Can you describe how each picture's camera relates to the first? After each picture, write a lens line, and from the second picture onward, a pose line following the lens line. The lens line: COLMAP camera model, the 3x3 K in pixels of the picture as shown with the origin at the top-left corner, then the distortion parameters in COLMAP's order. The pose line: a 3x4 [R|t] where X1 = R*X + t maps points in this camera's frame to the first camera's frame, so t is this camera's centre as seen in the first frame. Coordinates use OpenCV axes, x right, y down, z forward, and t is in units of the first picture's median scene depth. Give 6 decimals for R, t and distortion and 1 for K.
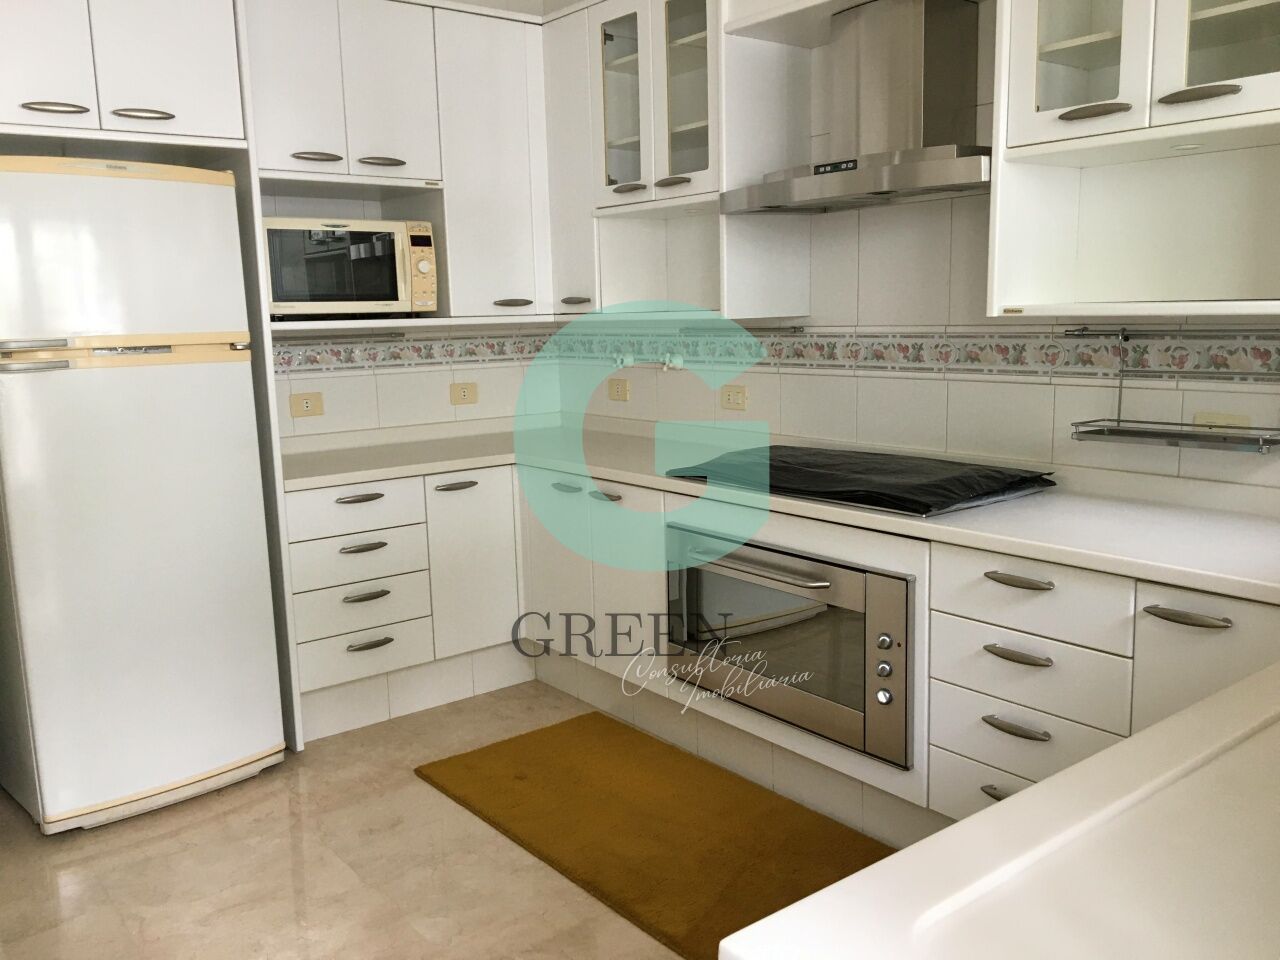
lens RADIAL K [[1067.3, 0, 639.1], [0, 1067.3, 475.5], [0, 0, 1]] dist [0.066032, -0.089715]
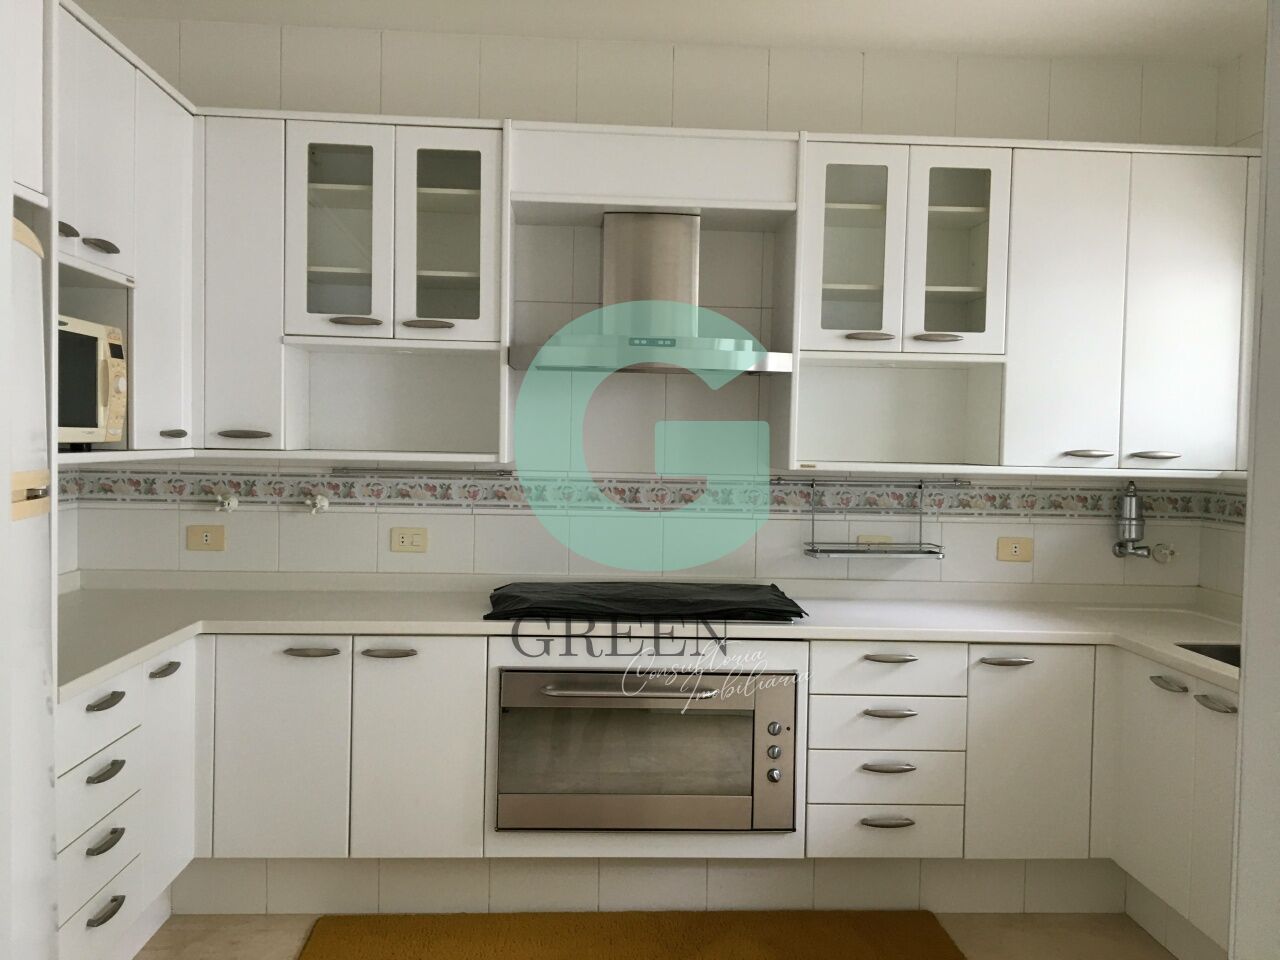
lens RADIAL K [[1067.3, 0, 631.8], [0, 1067.3, 471.0], [0, 0, 1]] dist [0.066032, -0.089715]
pose [[0.568541, 0.012068, 0.822566, -0.838529], [0.091389, 0.992777, -0.077731, -0.056574], [-0.817563, 0.119367, 0.563332, 0.381638]]
